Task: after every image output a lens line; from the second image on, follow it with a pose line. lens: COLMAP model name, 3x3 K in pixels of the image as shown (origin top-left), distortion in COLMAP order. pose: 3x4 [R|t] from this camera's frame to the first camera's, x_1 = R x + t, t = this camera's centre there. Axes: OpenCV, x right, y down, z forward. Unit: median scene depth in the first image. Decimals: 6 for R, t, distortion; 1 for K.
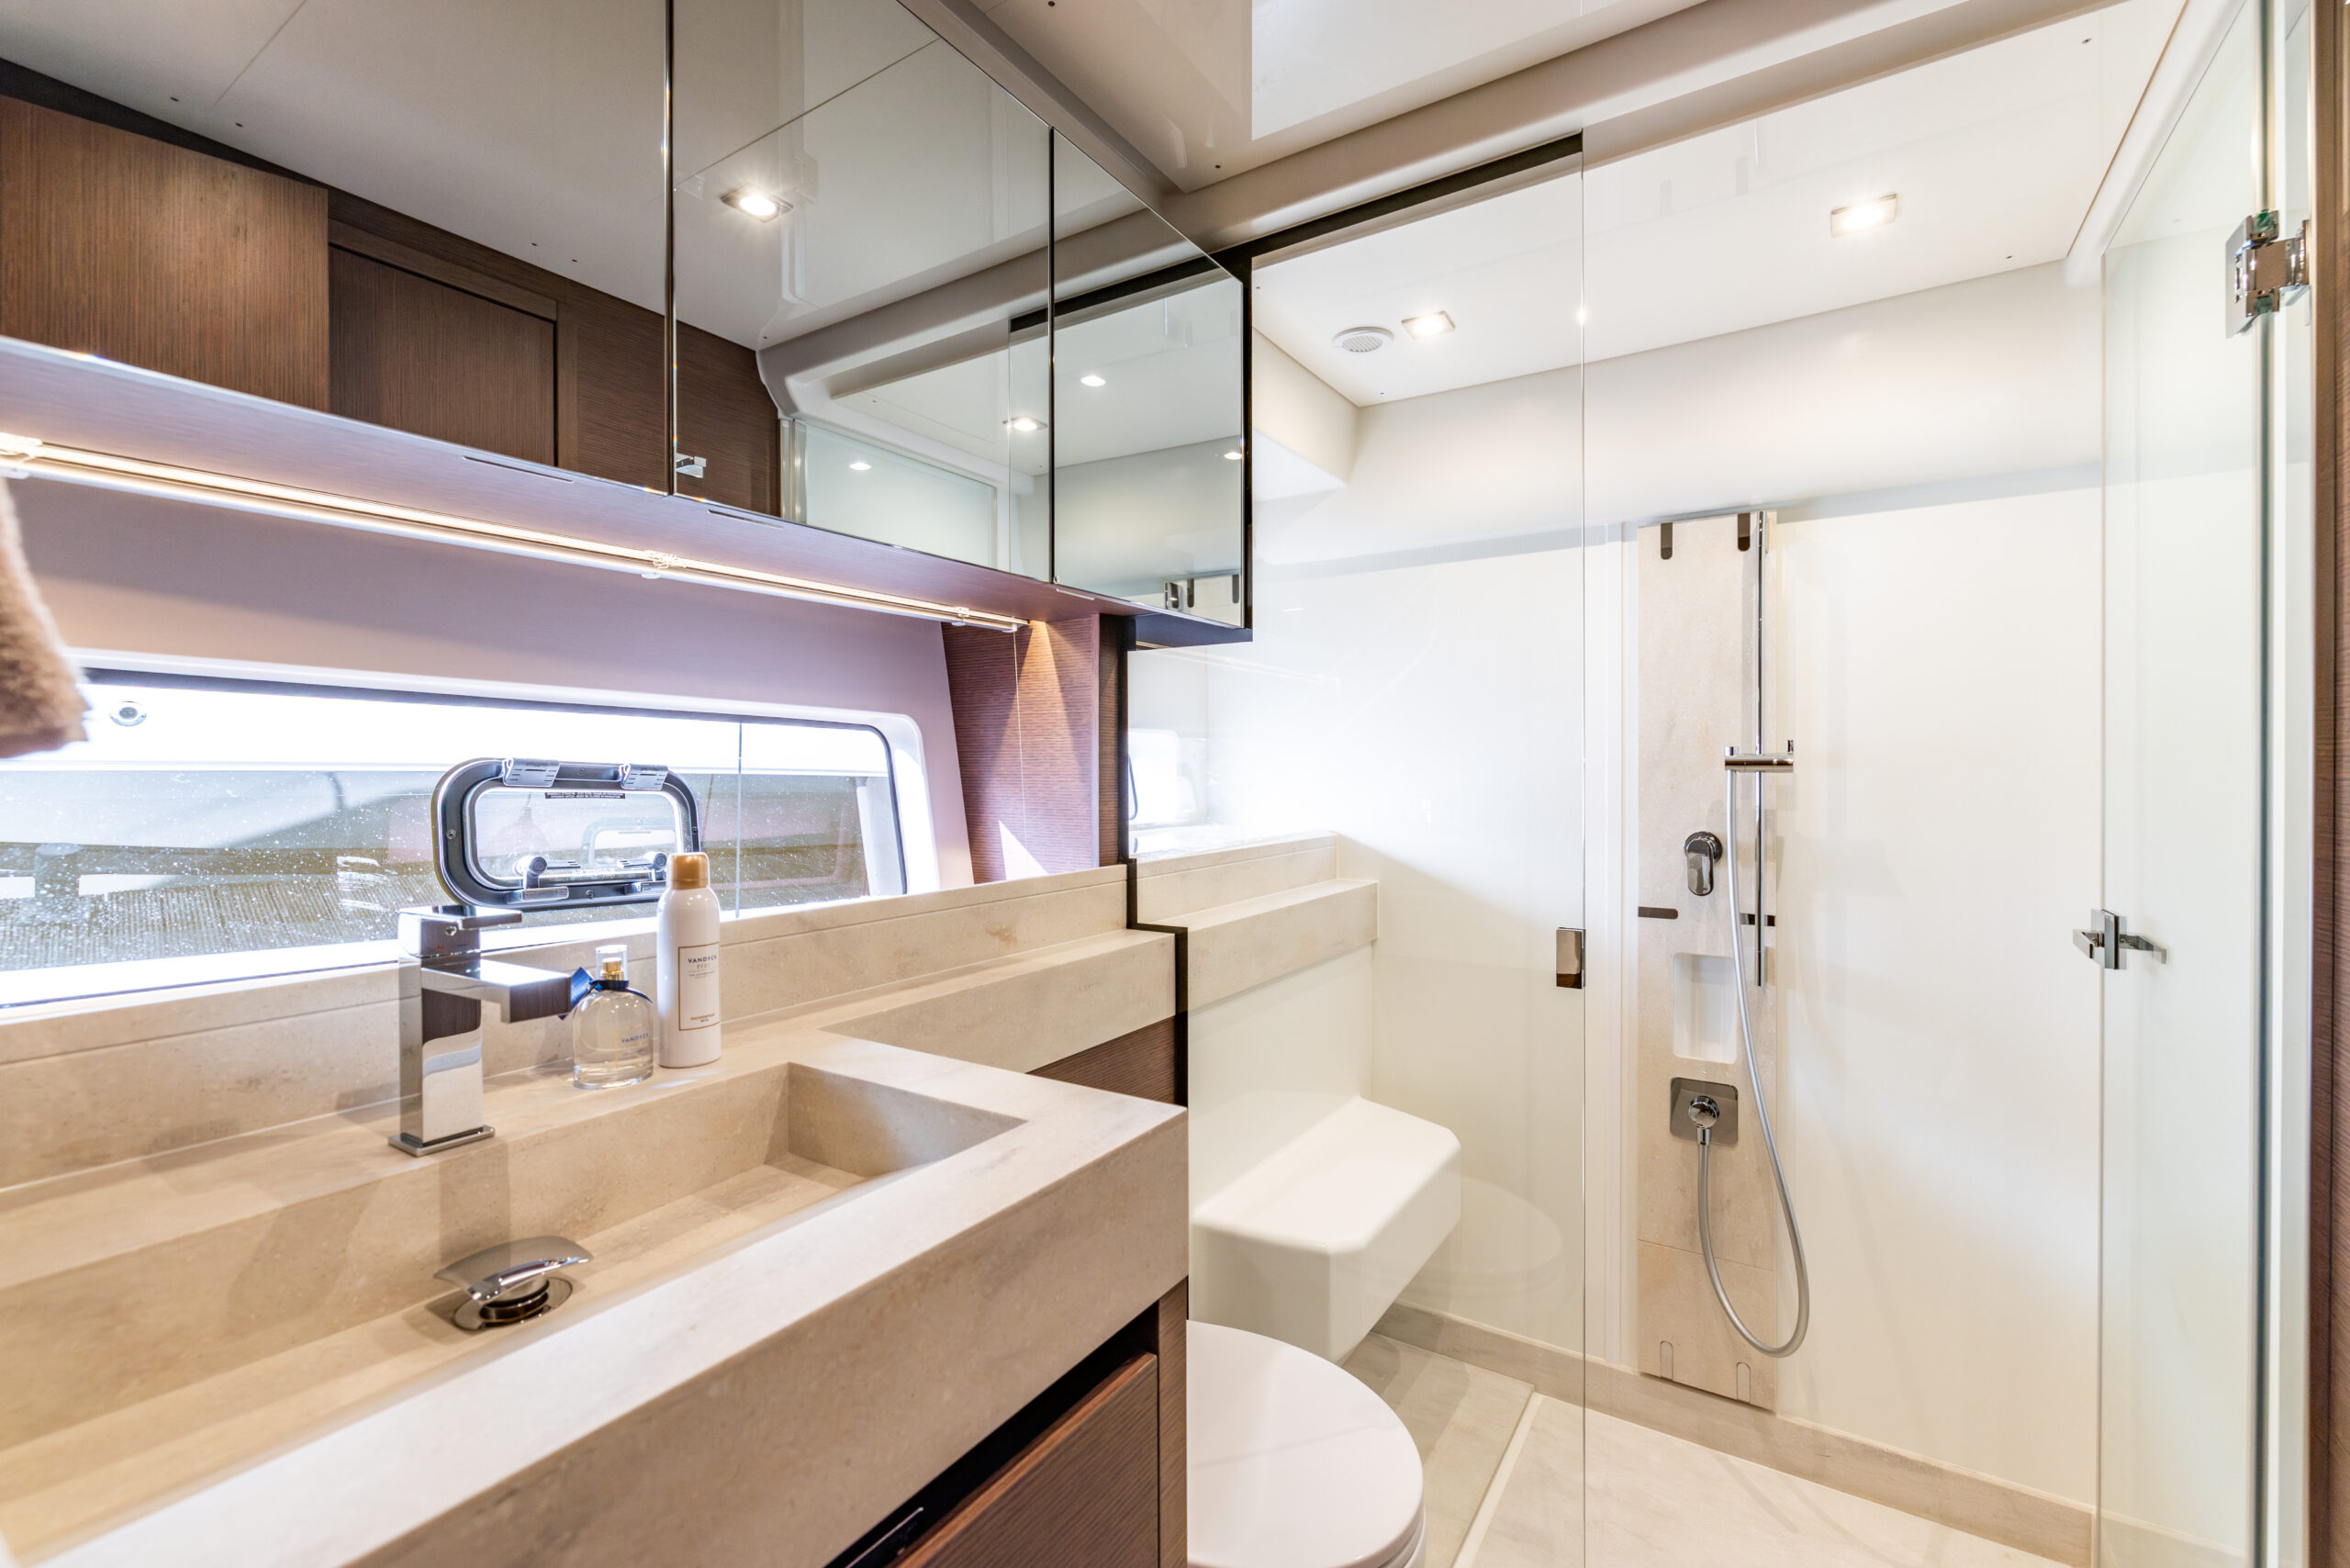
lens RADIAL K [[1009.6, 0, 1175.0], [0, 1009.6, 784.0], [0, 0, 1]] dist [0.000211, 0.000052]
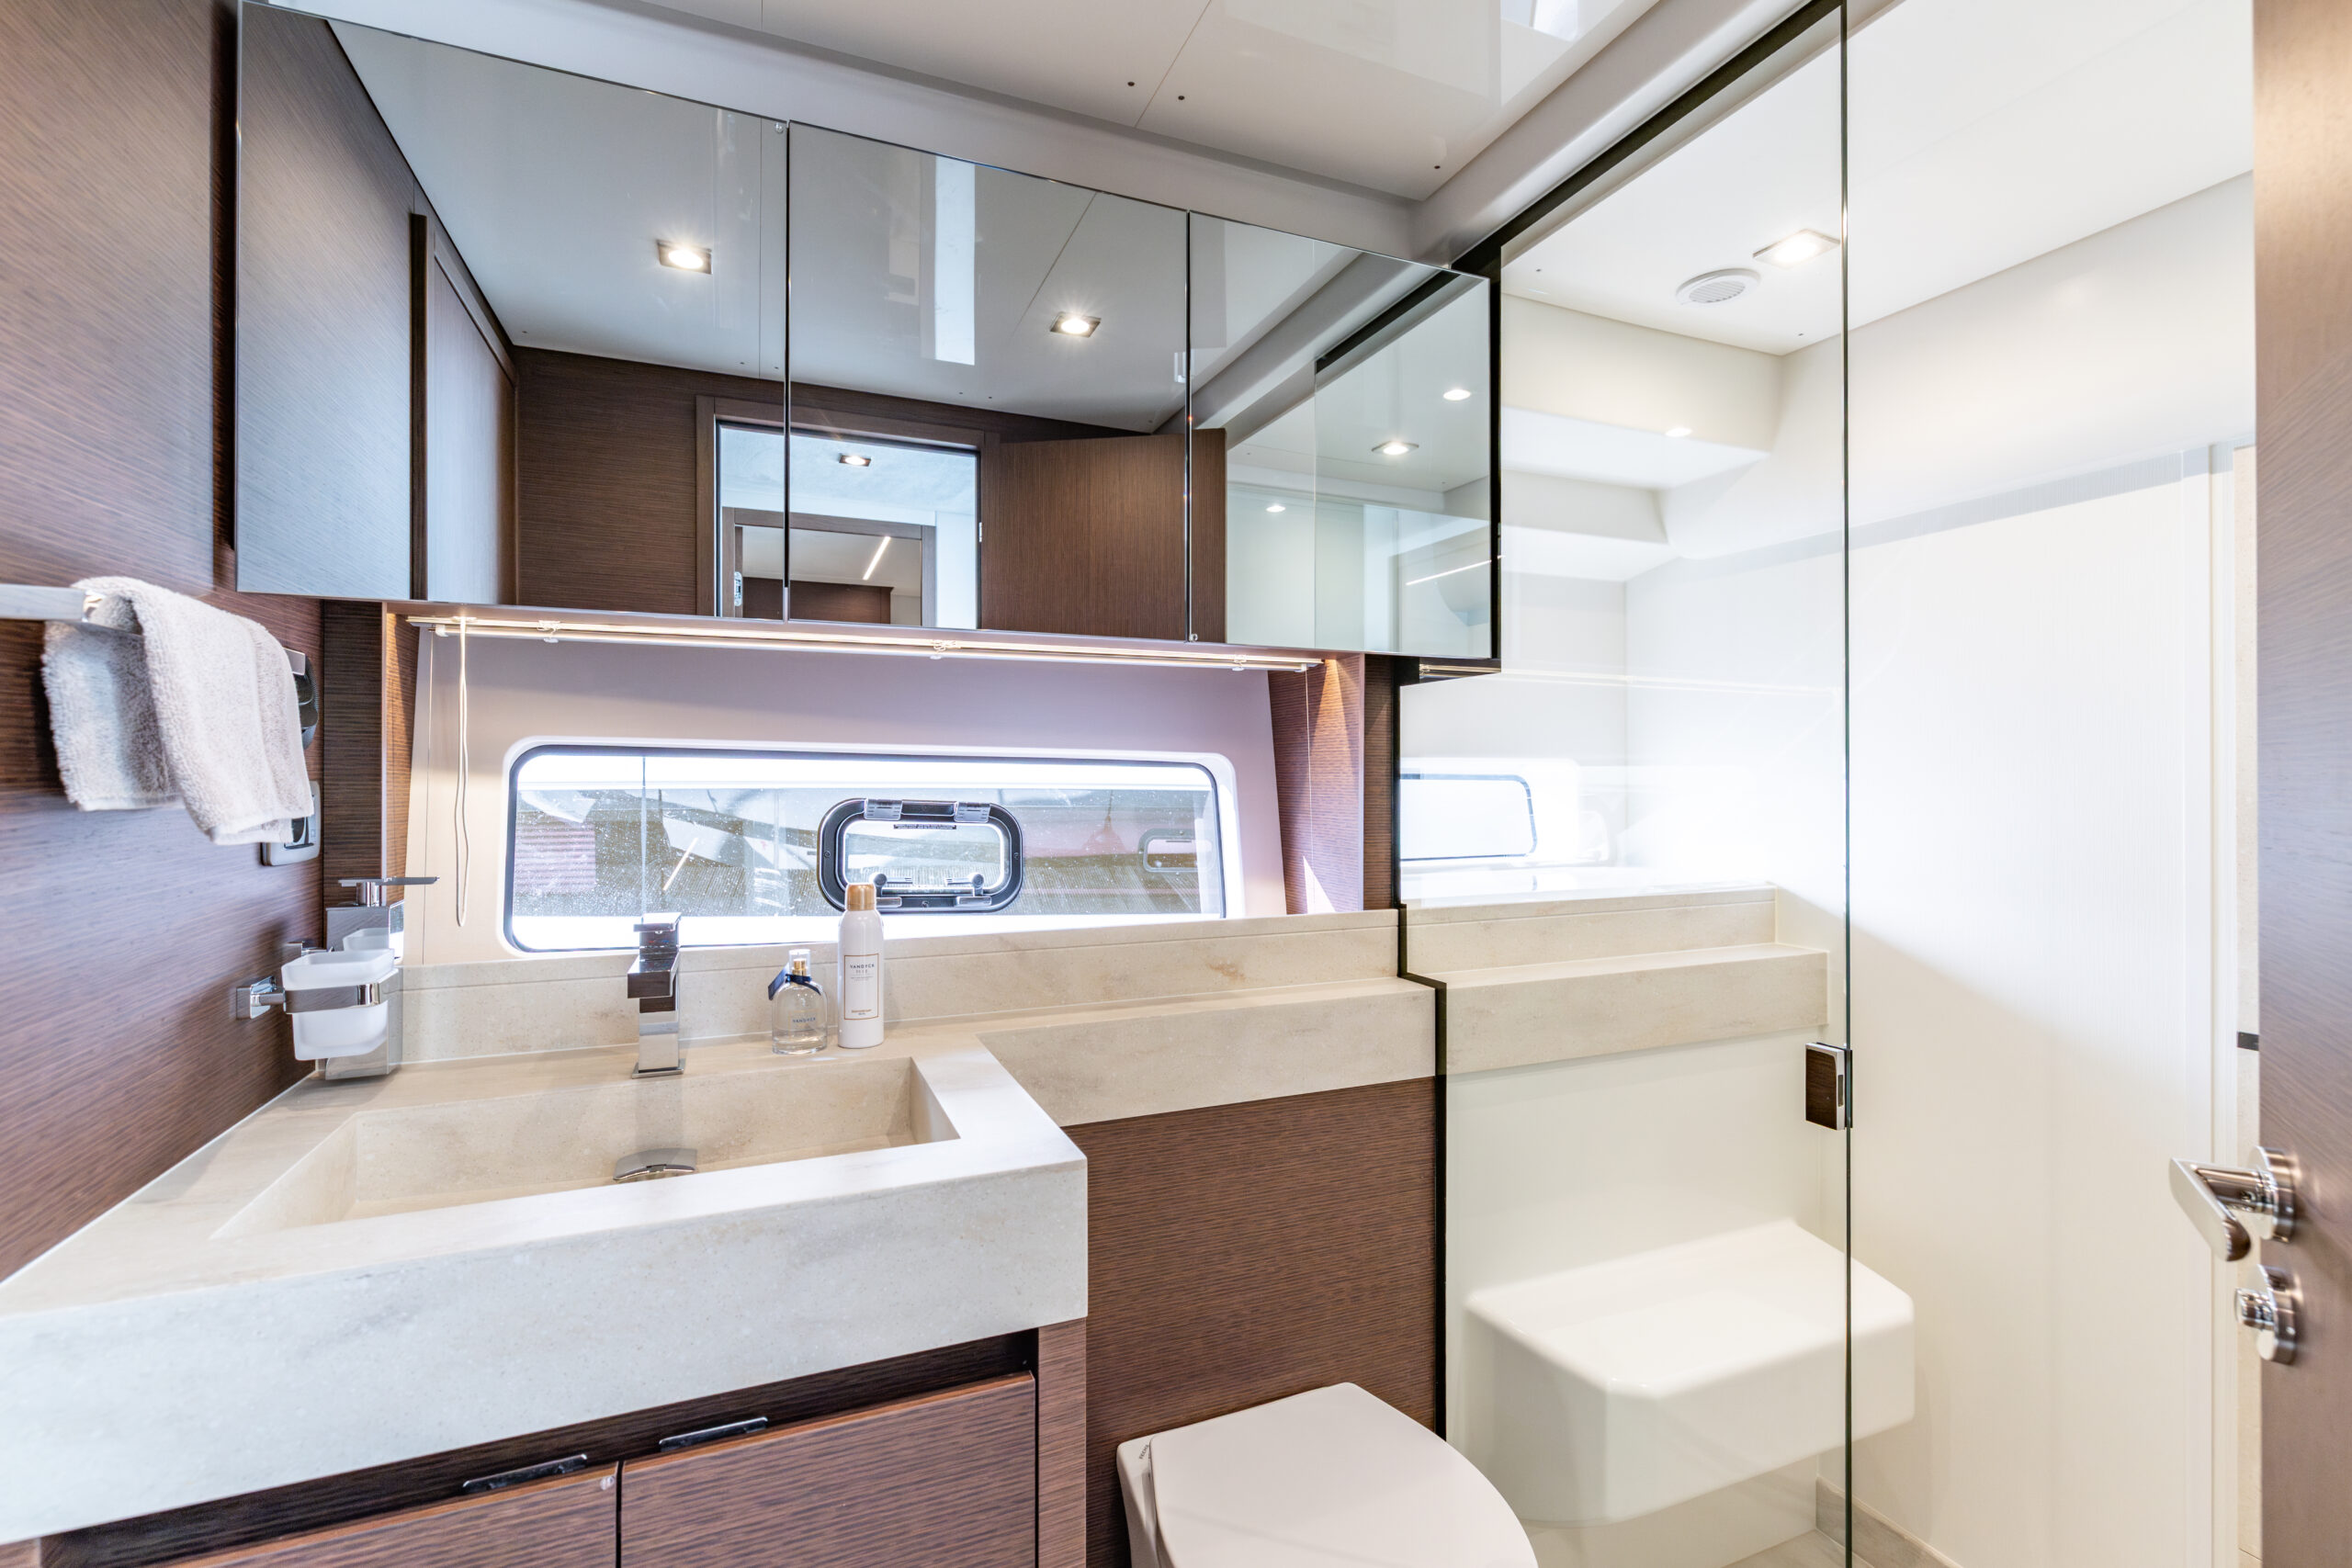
lens RADIAL K [[1038.3, 0, 1186.1], [0, 1038.3, 781.5], [0, 0, 1]] dist [0.000620, 0.000559]
pose [[0.822572, 0.006188, -0.568627, 0.356079], [-0.012120, 0.999904, -0.006652, -0.033534], [0.568532, 0.012364, 0.822568, 0.079837]]
